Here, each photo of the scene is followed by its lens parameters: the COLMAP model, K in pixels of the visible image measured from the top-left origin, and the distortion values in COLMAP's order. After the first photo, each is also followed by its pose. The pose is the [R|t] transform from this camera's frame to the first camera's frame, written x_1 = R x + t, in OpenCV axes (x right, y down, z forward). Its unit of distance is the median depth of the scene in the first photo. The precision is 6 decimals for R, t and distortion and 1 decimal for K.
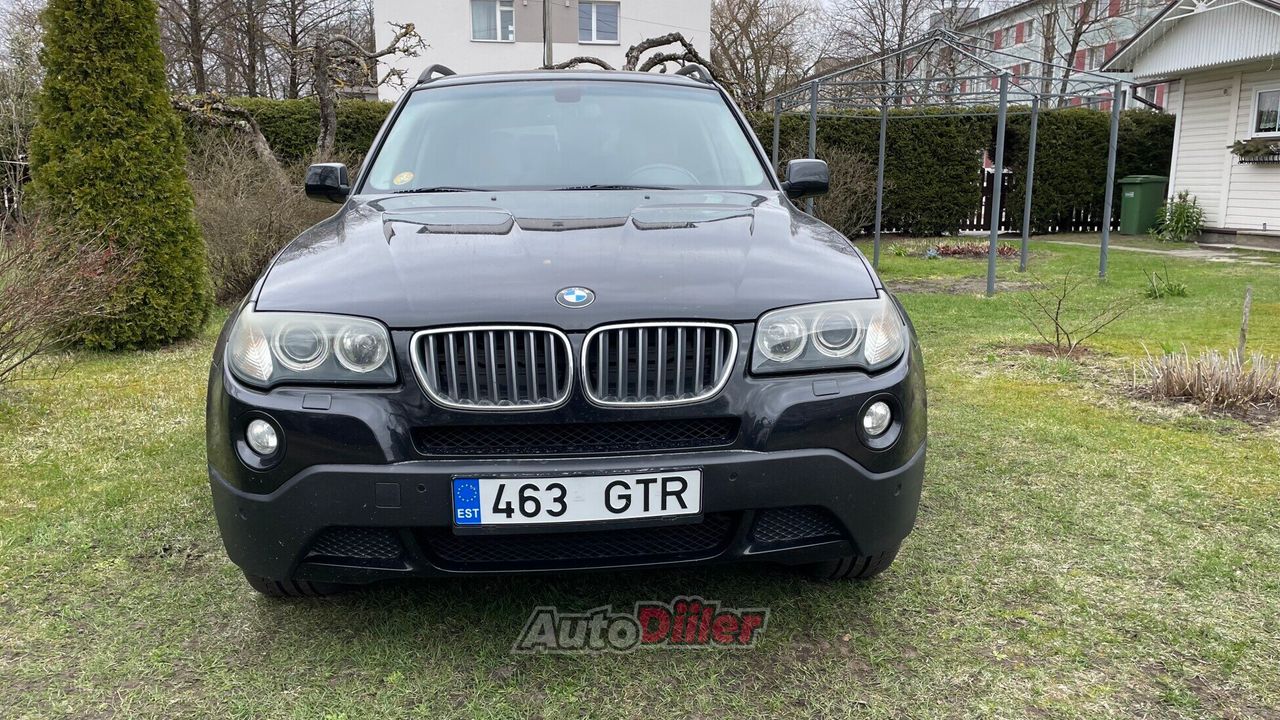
lens RADIAL K [[961.9, 0, 641.4], [0, 961.9, 355.4], [0, 0, 1]] dist [0.053078, -0.022697]
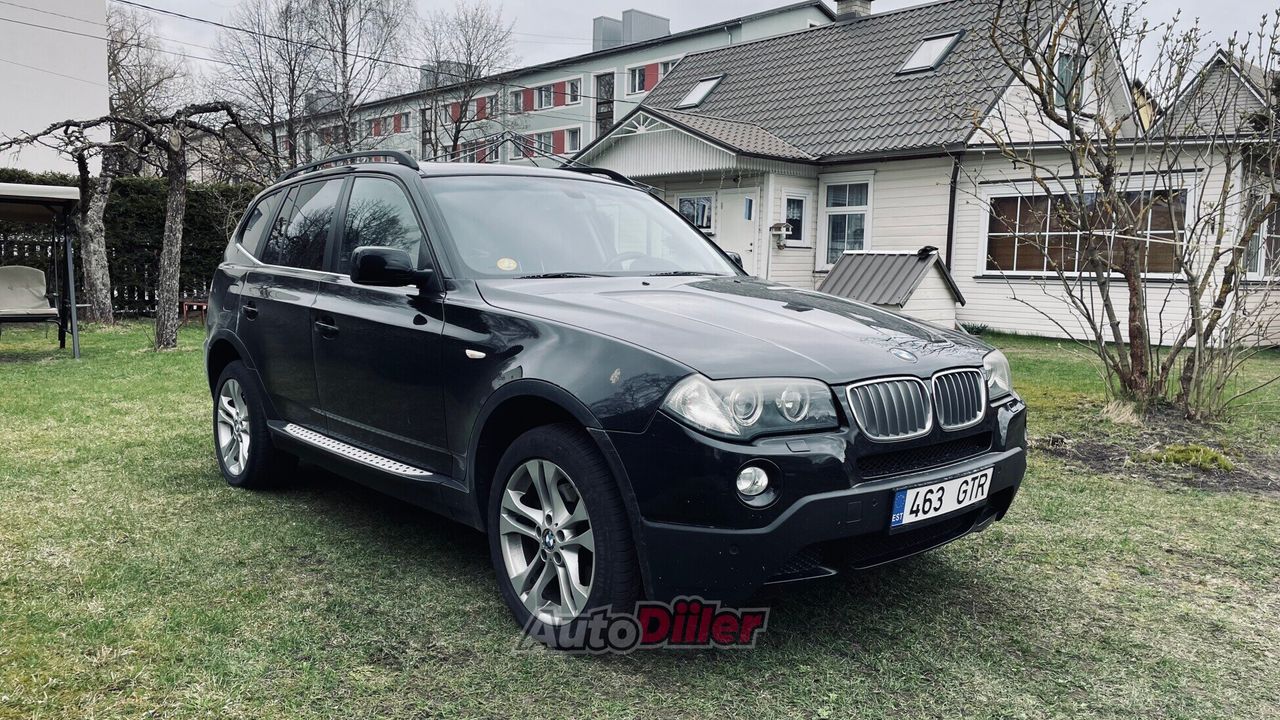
lens RADIAL K [[961.9, 0, 643.4], [0, 961.9, 363.3], [0, 0, 1]] dist [0.053078, -0.022697]
pose [[0.808488, -0.049040, 0.586466, -1.235690], [0.089366, 0.995196, -0.039981, -0.027962], [-0.581688, 0.084734, 0.808987, 0.094035]]
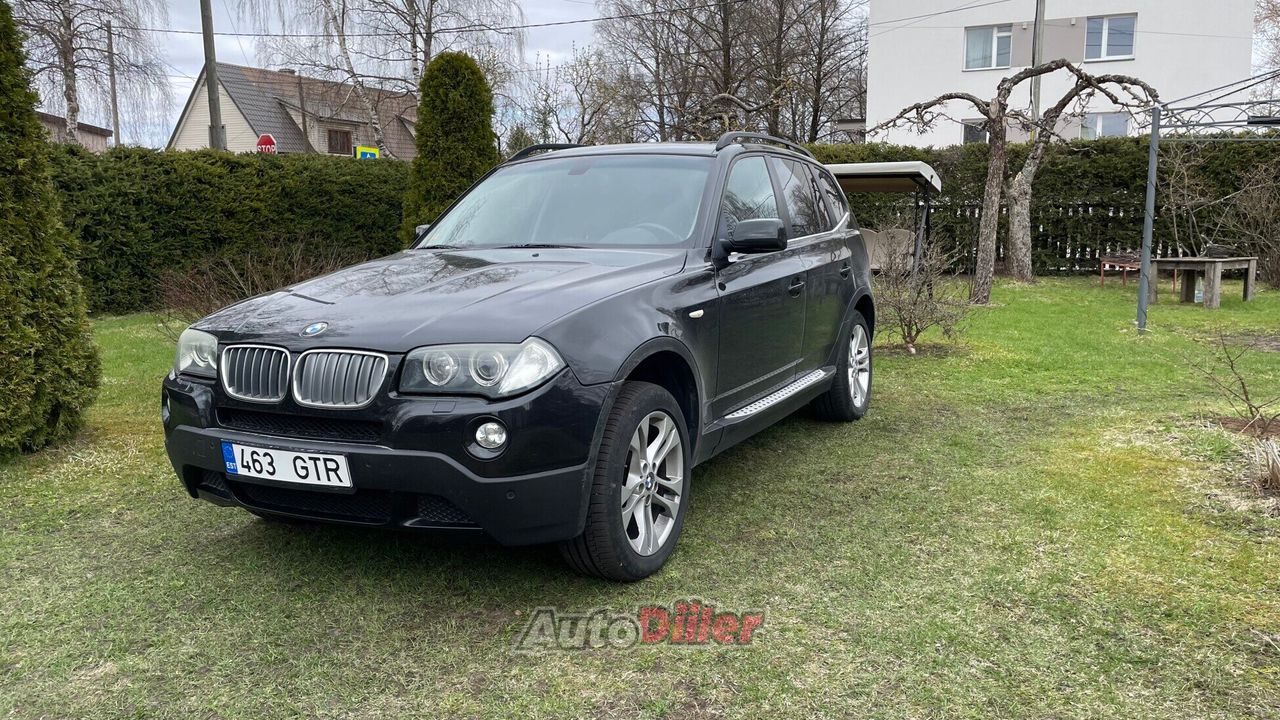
lens RADIAL K [[961.9, 0, 642.9], [0, 961.9, 358.7], [0, 0, 1]] dist [0.053078, -0.022697]
pose [[0.858304, 0.066227, -0.508850, 1.146628], [-0.079827, 0.996797, -0.004916, -0.050532], [0.506894, 0.044839, 0.860841, -0.006427]]
